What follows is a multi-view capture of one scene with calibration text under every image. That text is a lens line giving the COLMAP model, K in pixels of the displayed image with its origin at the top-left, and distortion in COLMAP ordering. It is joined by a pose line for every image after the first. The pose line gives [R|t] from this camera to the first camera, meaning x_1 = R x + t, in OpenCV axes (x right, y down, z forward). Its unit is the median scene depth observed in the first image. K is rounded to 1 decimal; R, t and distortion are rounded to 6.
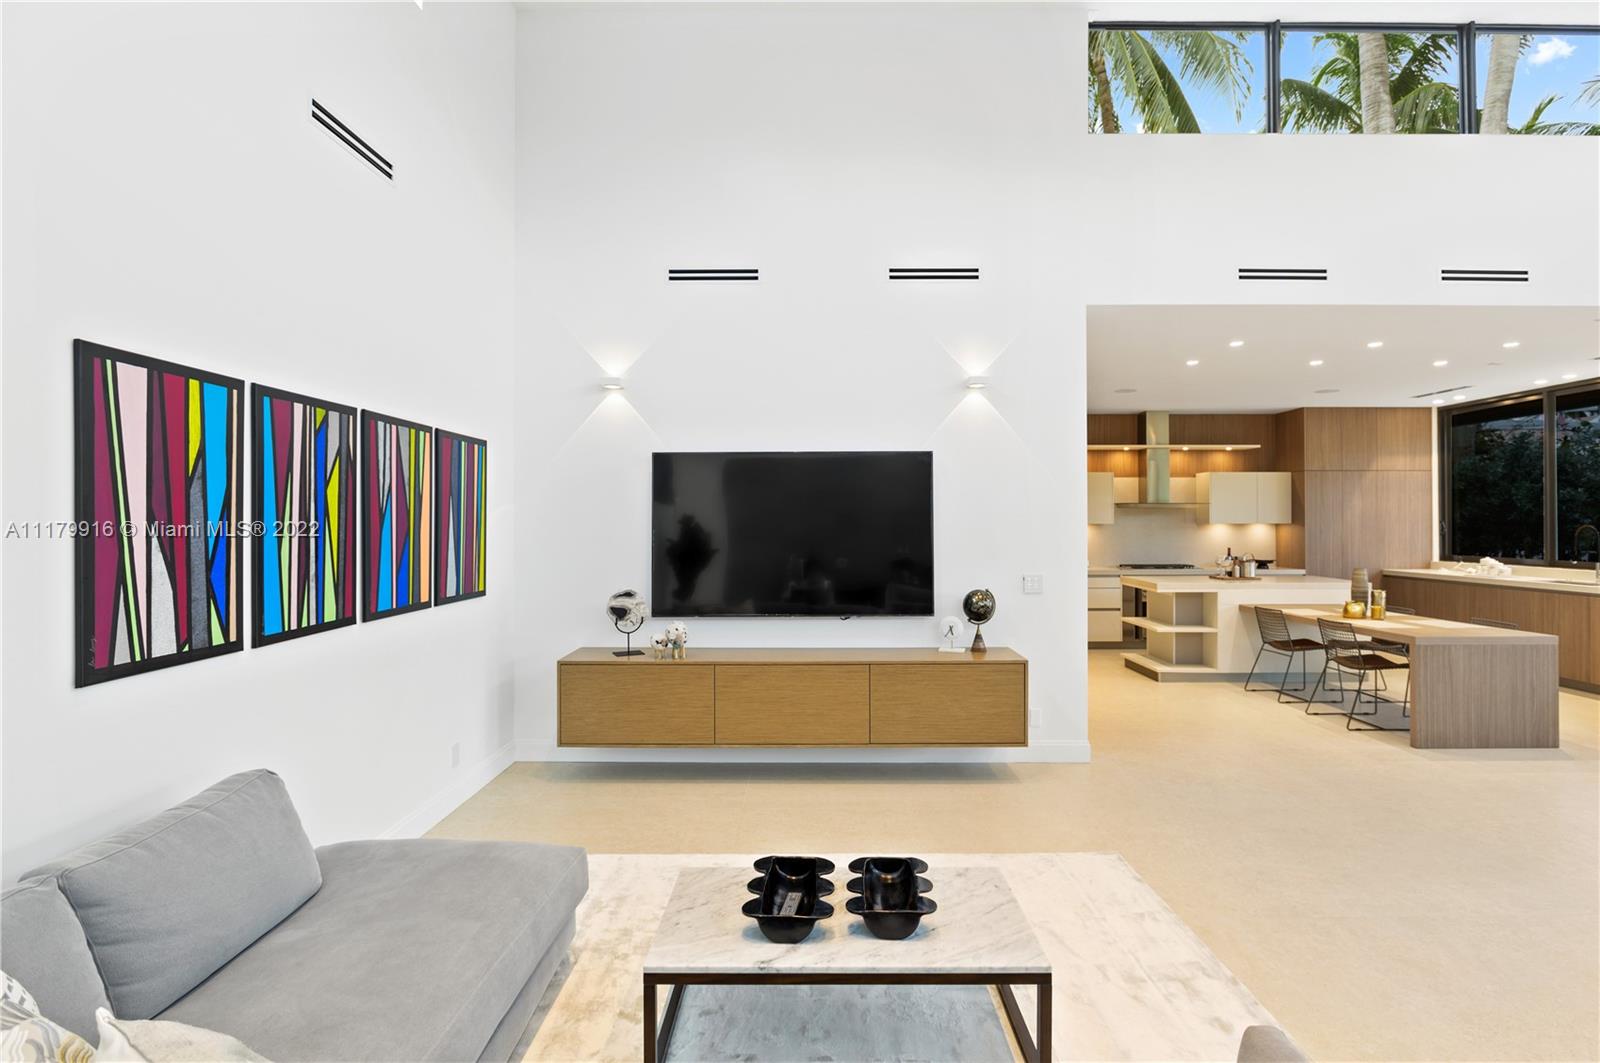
lens RADIAL K [[806.2, 0, 875.2], [0, 806.2, 518.8], [0, 0, 1]] dist [0.035215, 0.000240]
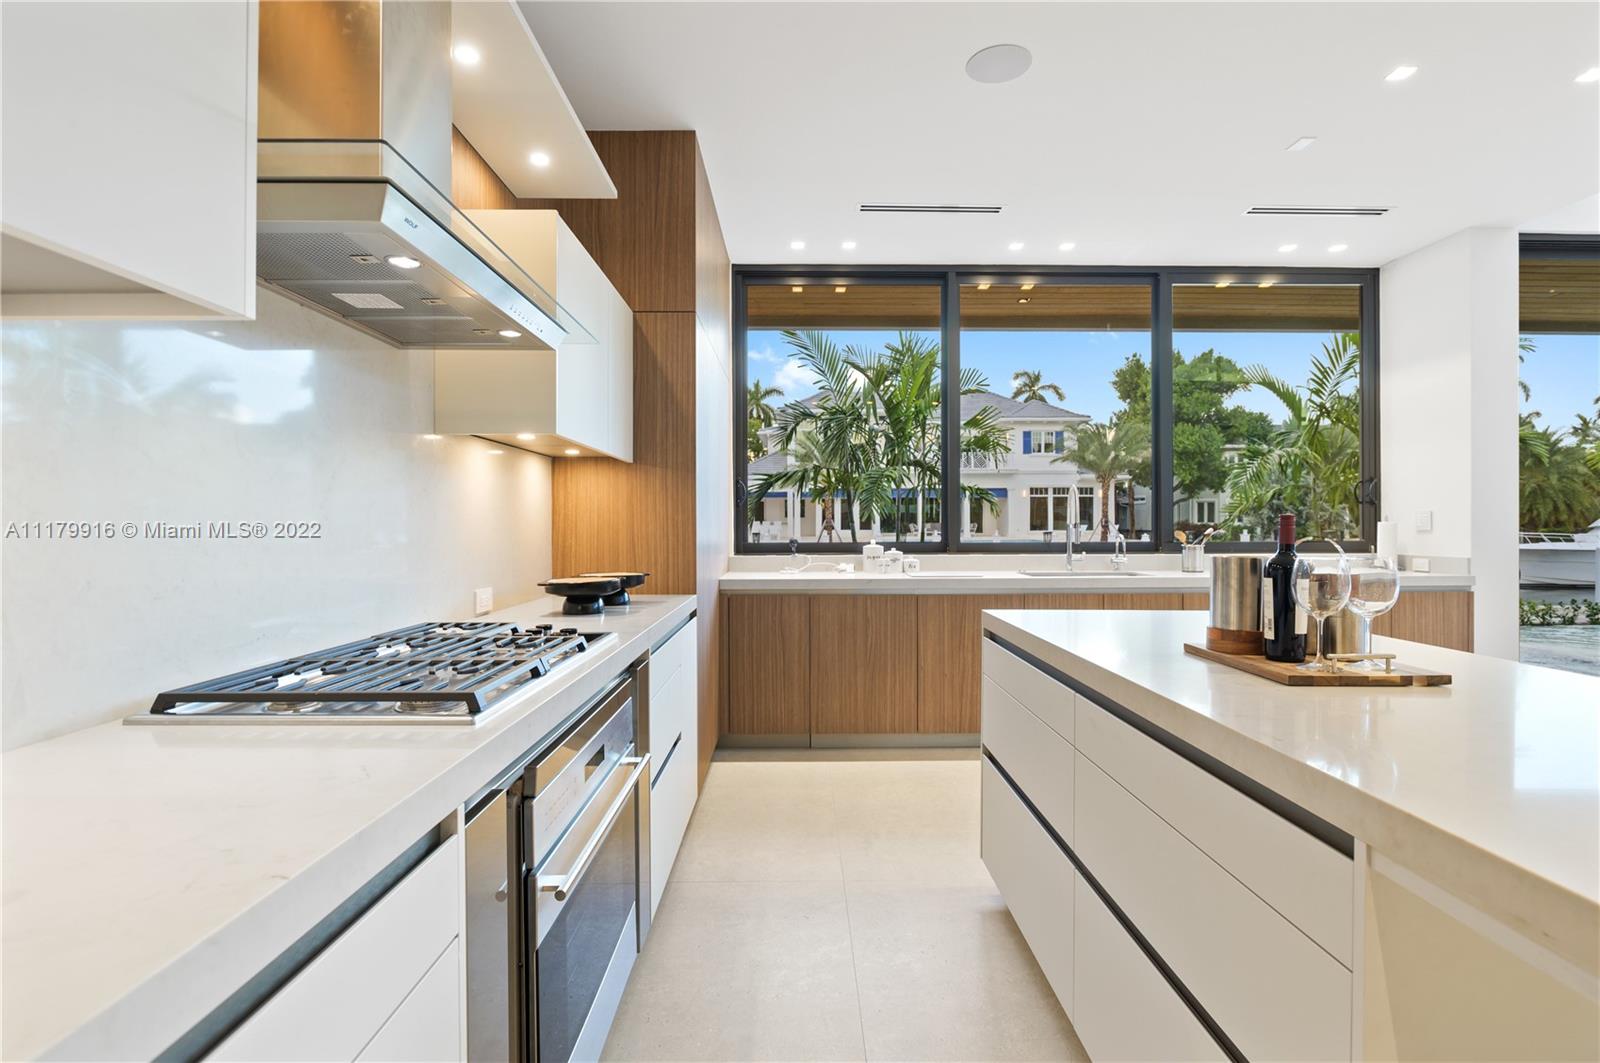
lens RADIAL K [[760.1, 0, 800.0], [0, 760.1, 531.5], [0, 0, 1]] dist [-0.013673, 0.000545]
pose [[0.072805, -0.007666, 0.997317, 0.210442], [-0.002296, 0.999967, 0.007854, 0.032891], [-0.997344, -0.002862, 0.072785, 0.950046]]
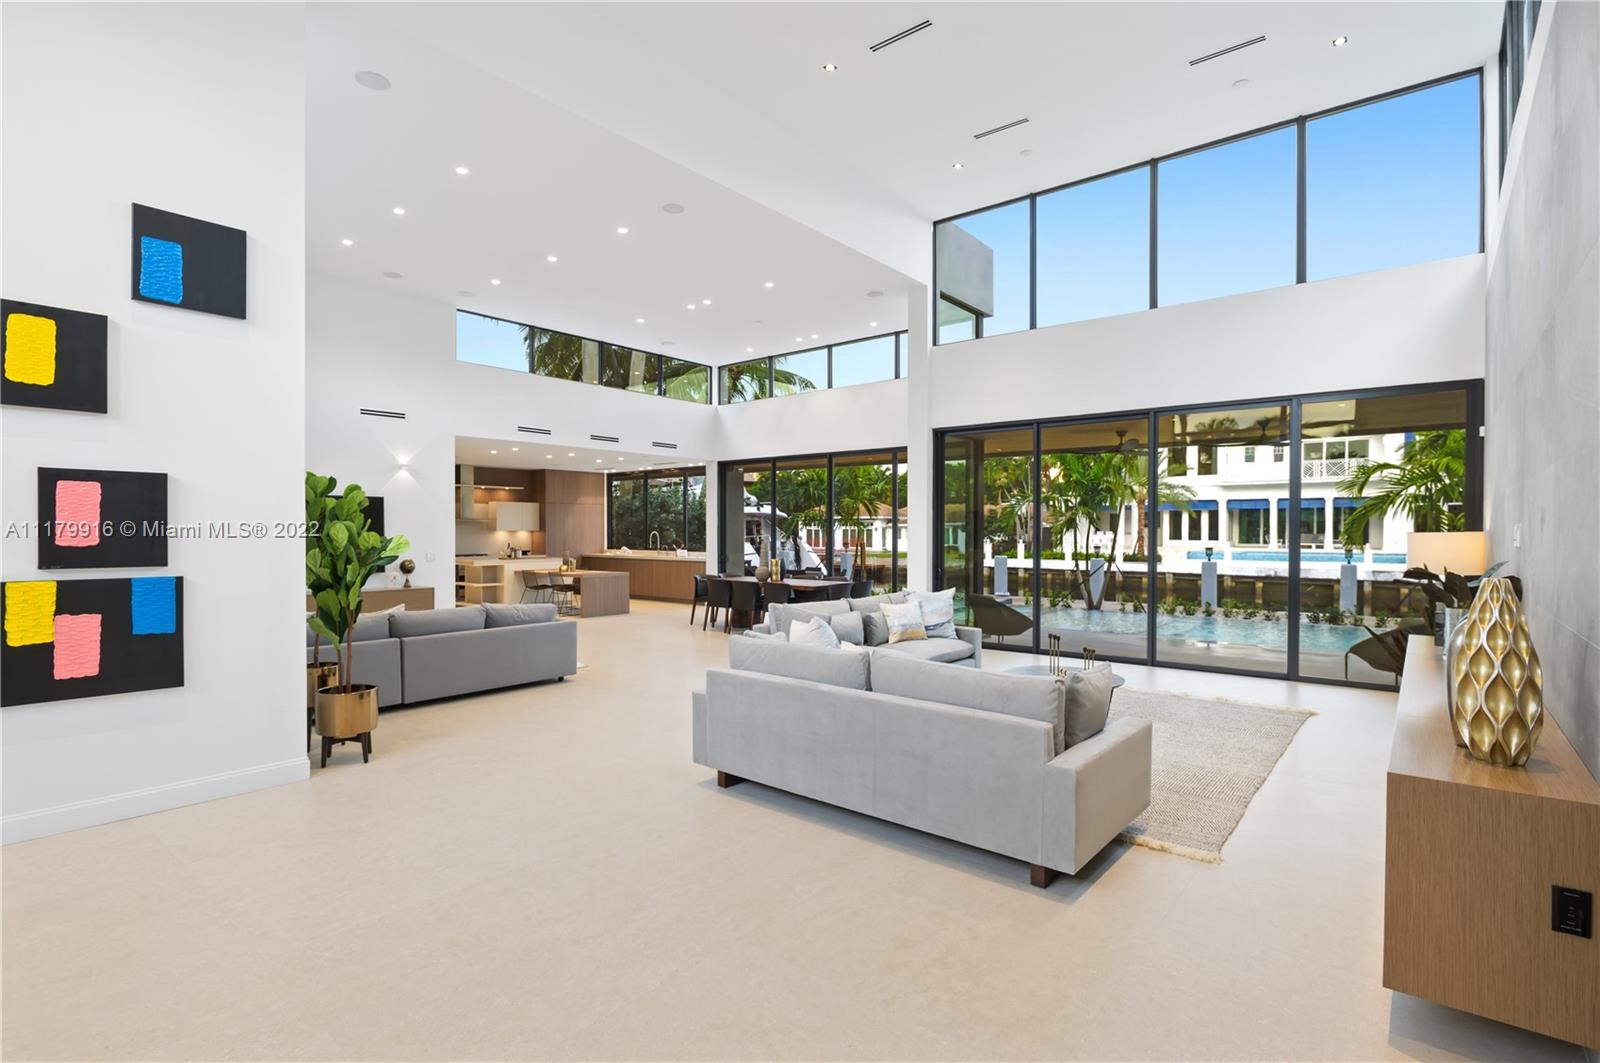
lens RADIAL K [[749.9, 0, 811.8], [0, 749.9, 534.6], [0, 0, 1]] dist [-0.014359, -0.000174]
pose [[0.683645, -0.001446, 0.729813, -0.323438], [-0.006093, 0.999952, 0.007689, -0.002364], [-0.729789, -0.009703, 0.683603, -0.649288]]
